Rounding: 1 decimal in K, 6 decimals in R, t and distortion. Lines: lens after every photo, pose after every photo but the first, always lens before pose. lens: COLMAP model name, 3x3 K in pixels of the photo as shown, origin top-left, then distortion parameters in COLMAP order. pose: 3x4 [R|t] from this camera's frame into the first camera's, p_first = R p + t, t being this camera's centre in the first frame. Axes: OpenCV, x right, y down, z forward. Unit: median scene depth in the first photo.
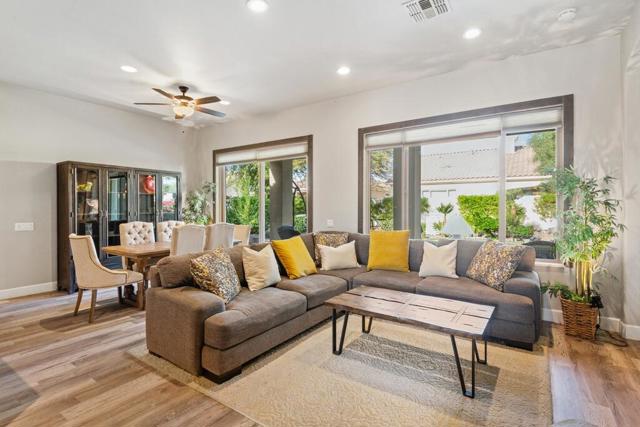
lens RADIAL K [[314.5, 0, 320.1], [0, 314.5, 213.5], [0, 0, 1]] dist [0.002629, -0.000118]
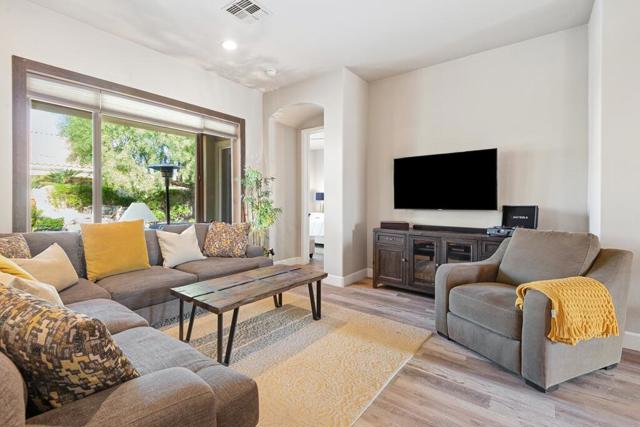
lens RADIAL K [[296.9, 0, 318.5], [0, 296.9, 208.6], [0, 0, 1]] dist [-0.001863, -0.000542]
pose [[0.082830, -0.013873, 0.996467, -0.399757], [0.006718, 0.999888, 0.013363, 0.017205], [-0.996541, 0.005587, 0.082914, 0.385973]]
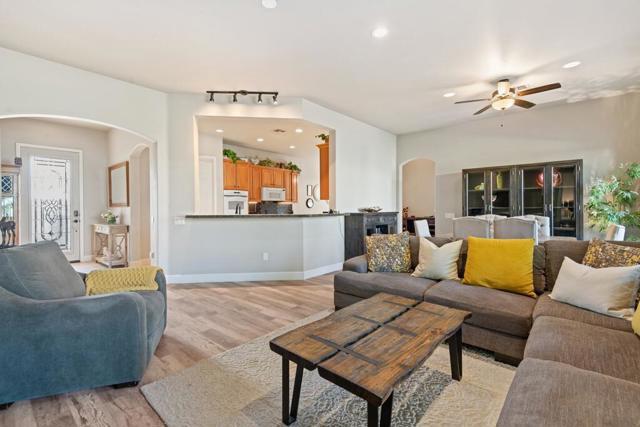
lens RADIAL K [[296.9, 0, 317.5], [0, 296.9, 210.2], [0, 0, 1]] dist [-0.001863, -0.000542]
pose [[-0.137214, 0.006352, -0.990521, 0.547280], [-0.007266, 0.999946, 0.007419, 0.006199], [0.990515, 0.008215, -0.137160, 0.519564]]
